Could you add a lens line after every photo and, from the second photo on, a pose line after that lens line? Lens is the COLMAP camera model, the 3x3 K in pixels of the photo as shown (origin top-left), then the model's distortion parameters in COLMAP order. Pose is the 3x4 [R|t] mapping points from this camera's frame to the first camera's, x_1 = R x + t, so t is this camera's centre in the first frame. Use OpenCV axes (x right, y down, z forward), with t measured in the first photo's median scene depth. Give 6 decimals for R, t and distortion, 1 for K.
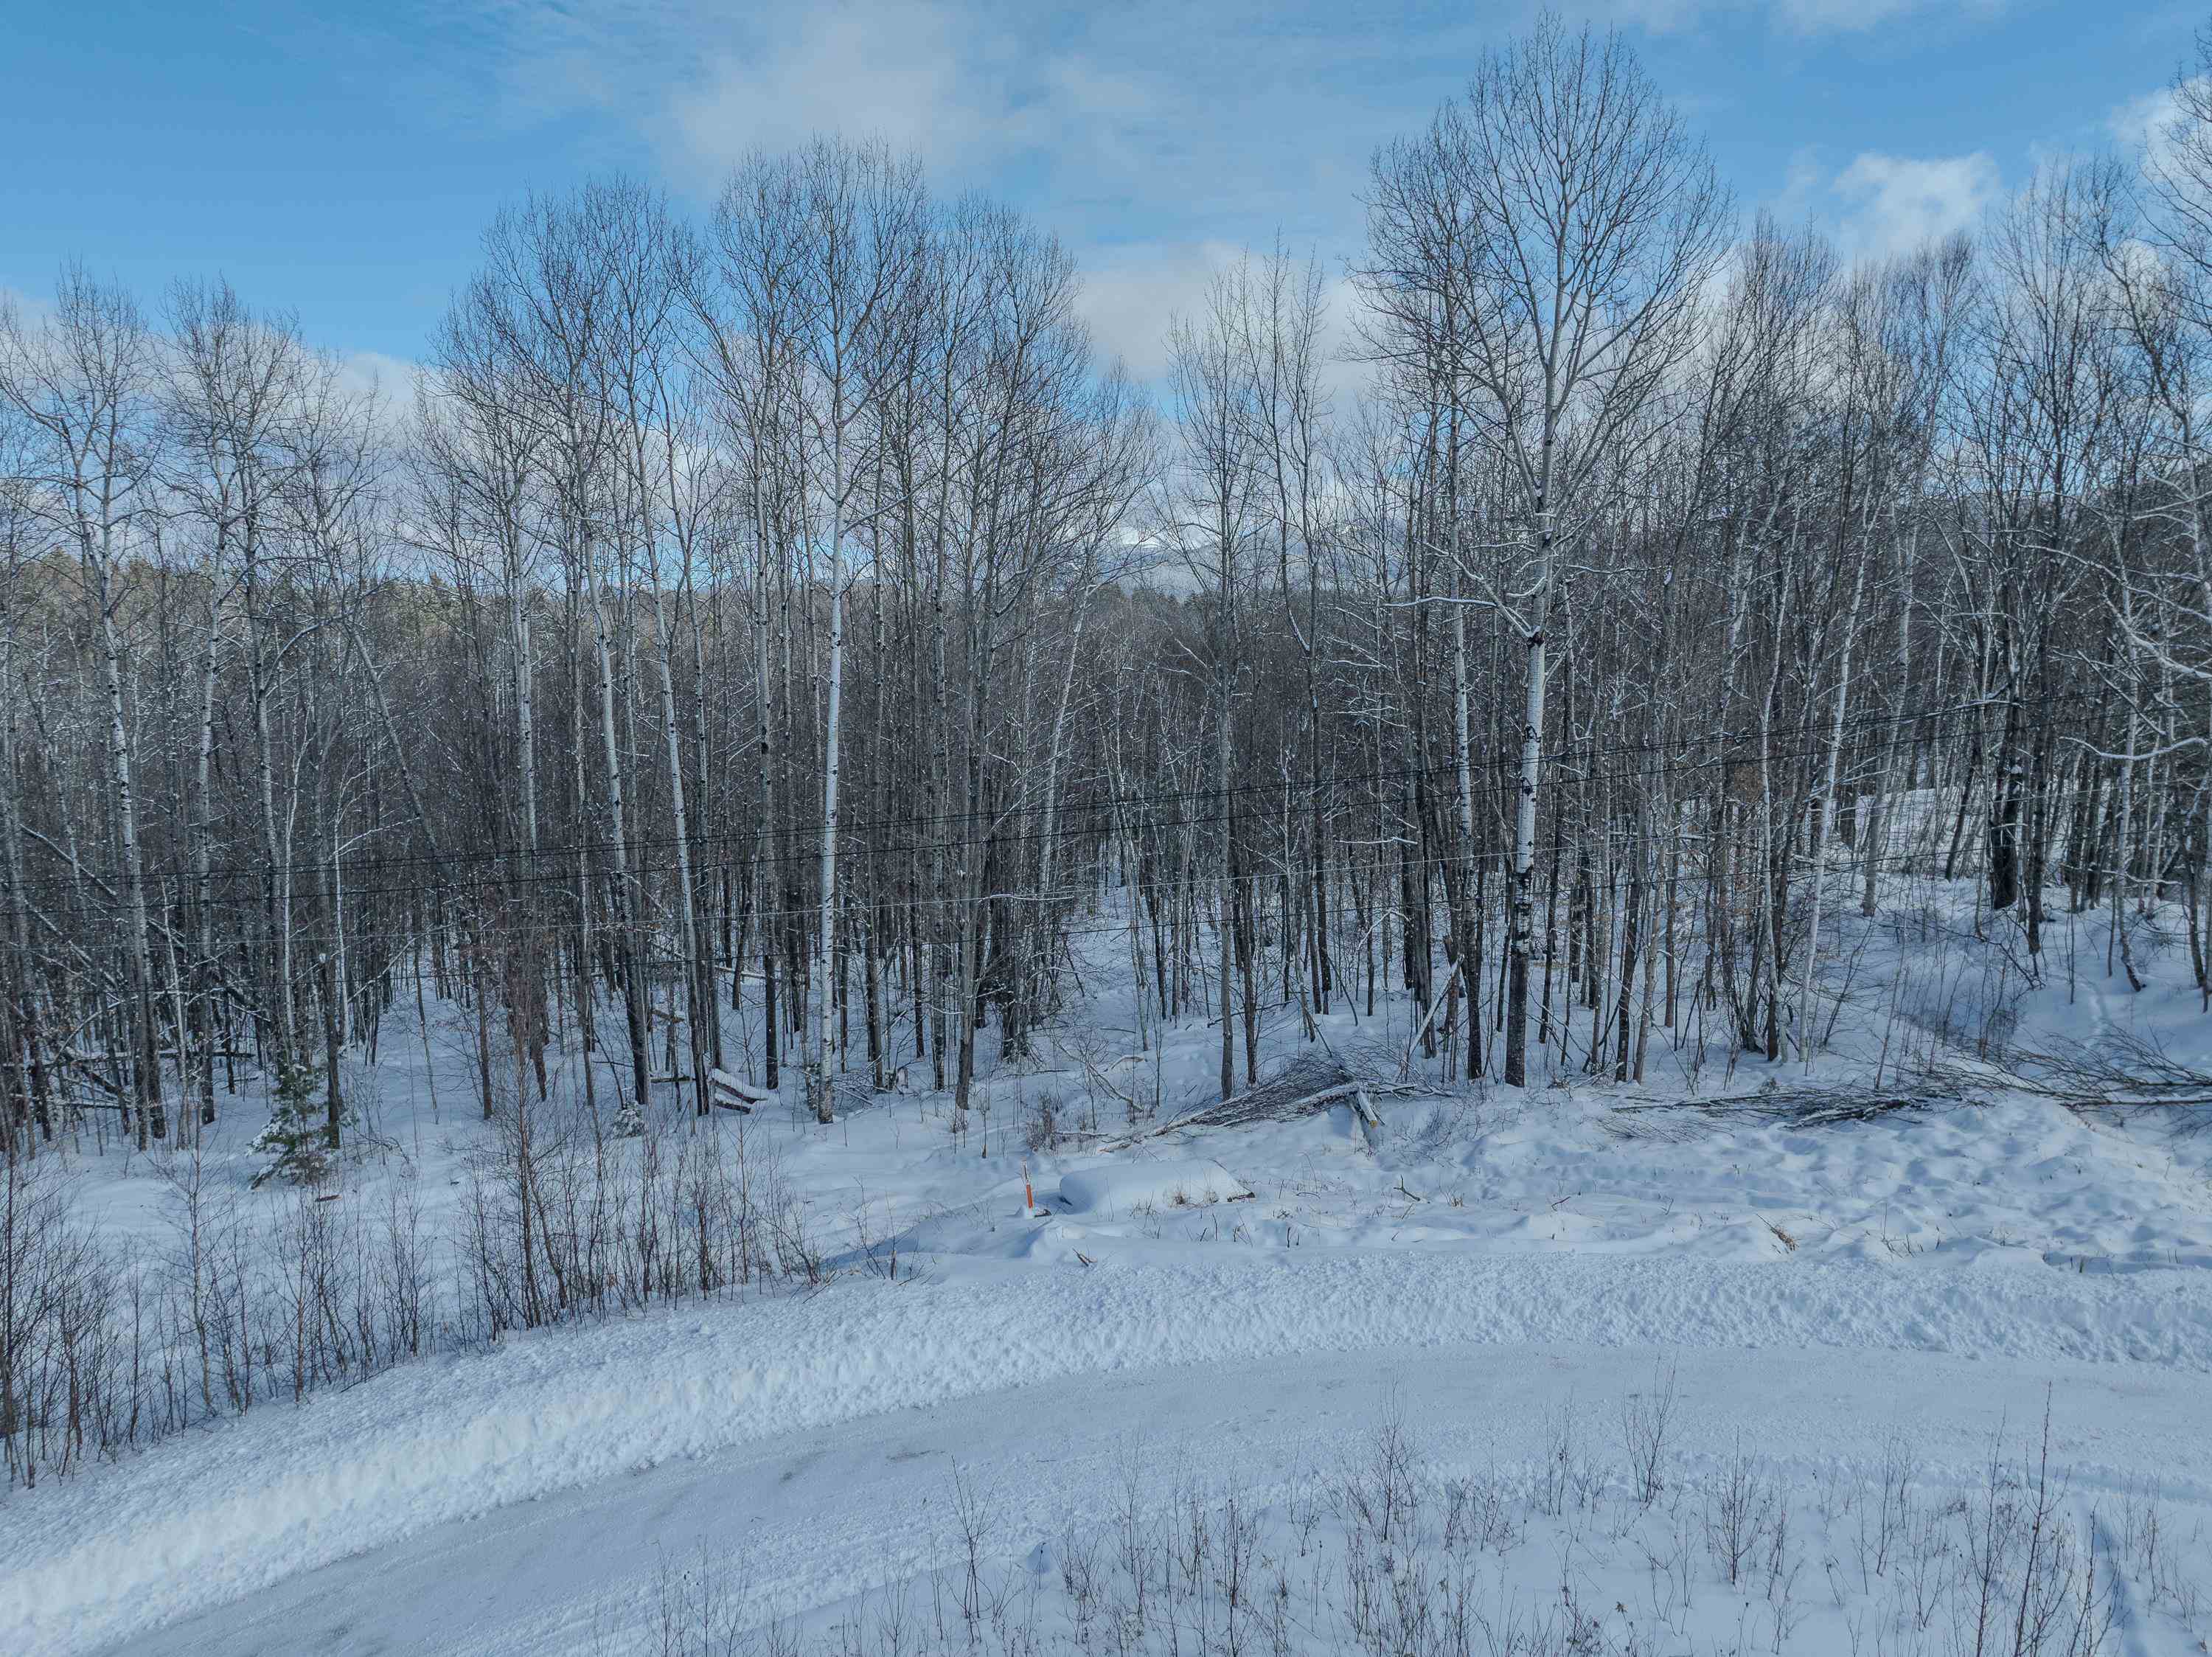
lens RADIAL K [[1579.2, 0, 1106.0], [0, 1579.2, 828.5], [0, 0, 1]] dist [0.002211, 0.001246]
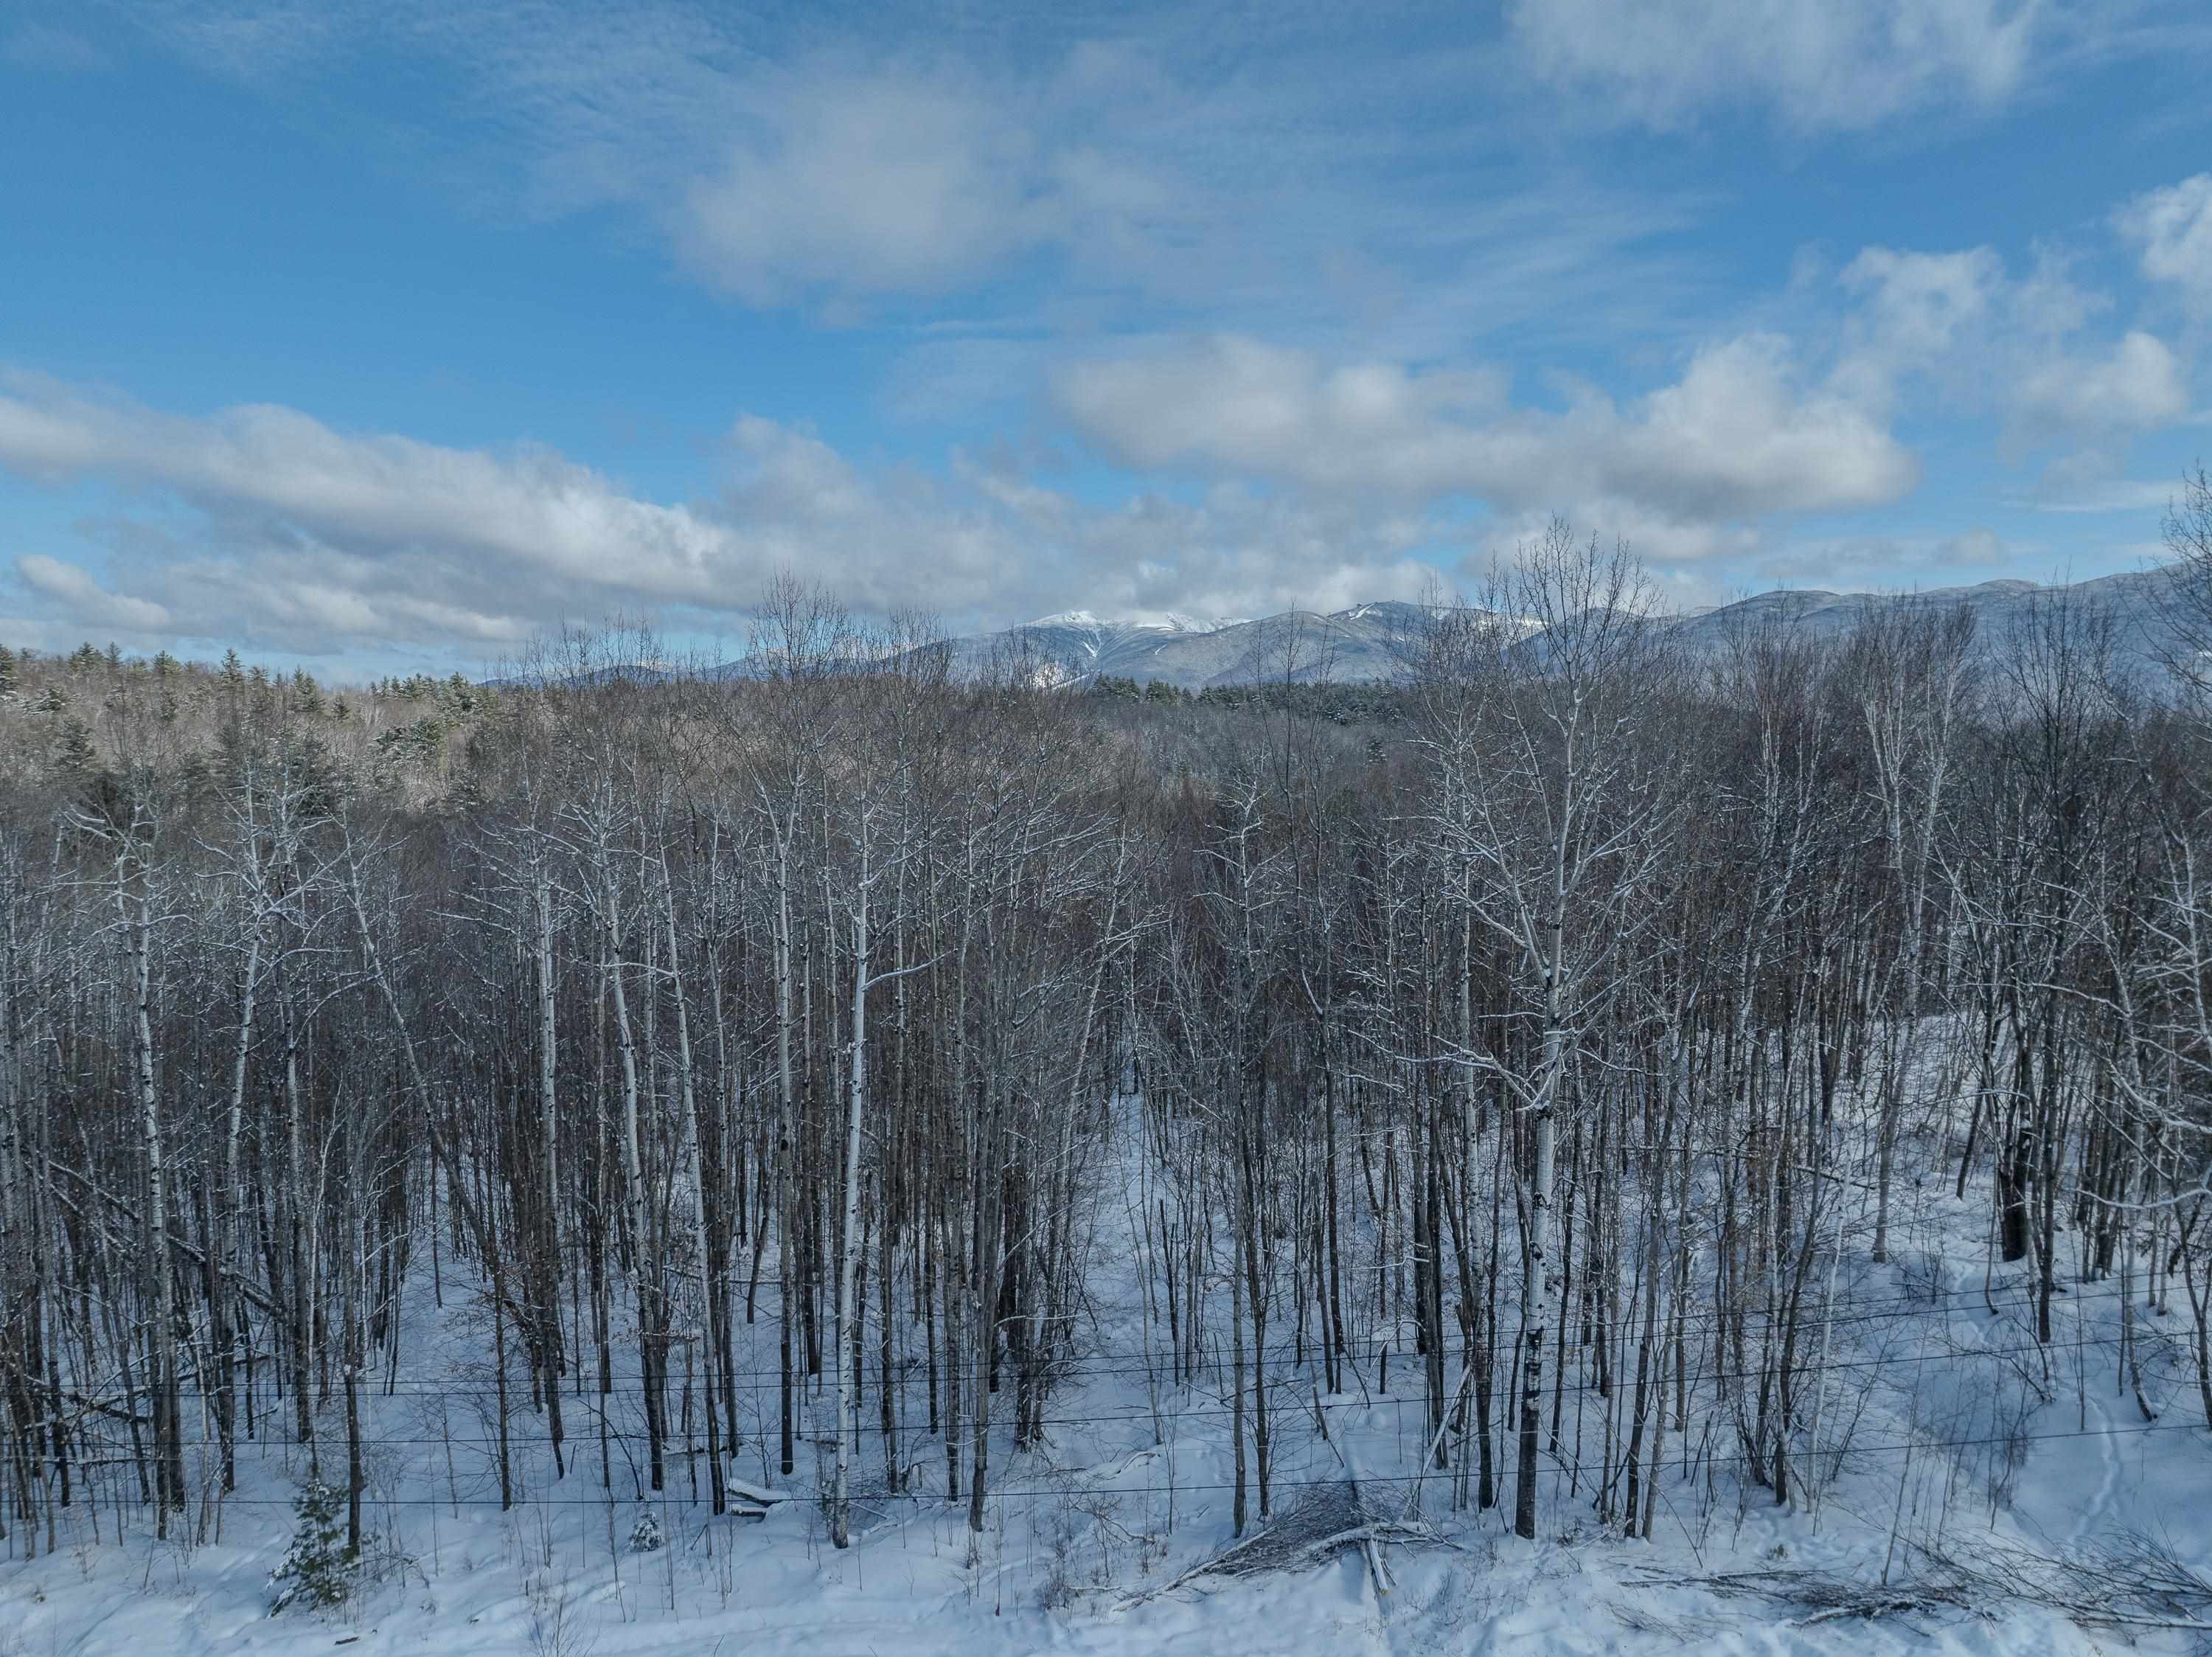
lens RADIAL K [[1602.4, 0, 1106.0], [0, 1602.4, 828.5], [0, 0, 1]] dist [-0.035642, 0.056240]
pose [[0.999963, 0.003772, -0.007683, -0.002159], [-0.003987, 0.999593, -0.028257, -0.241263], [0.007574, 0.028287, 0.999571, -0.028562]]
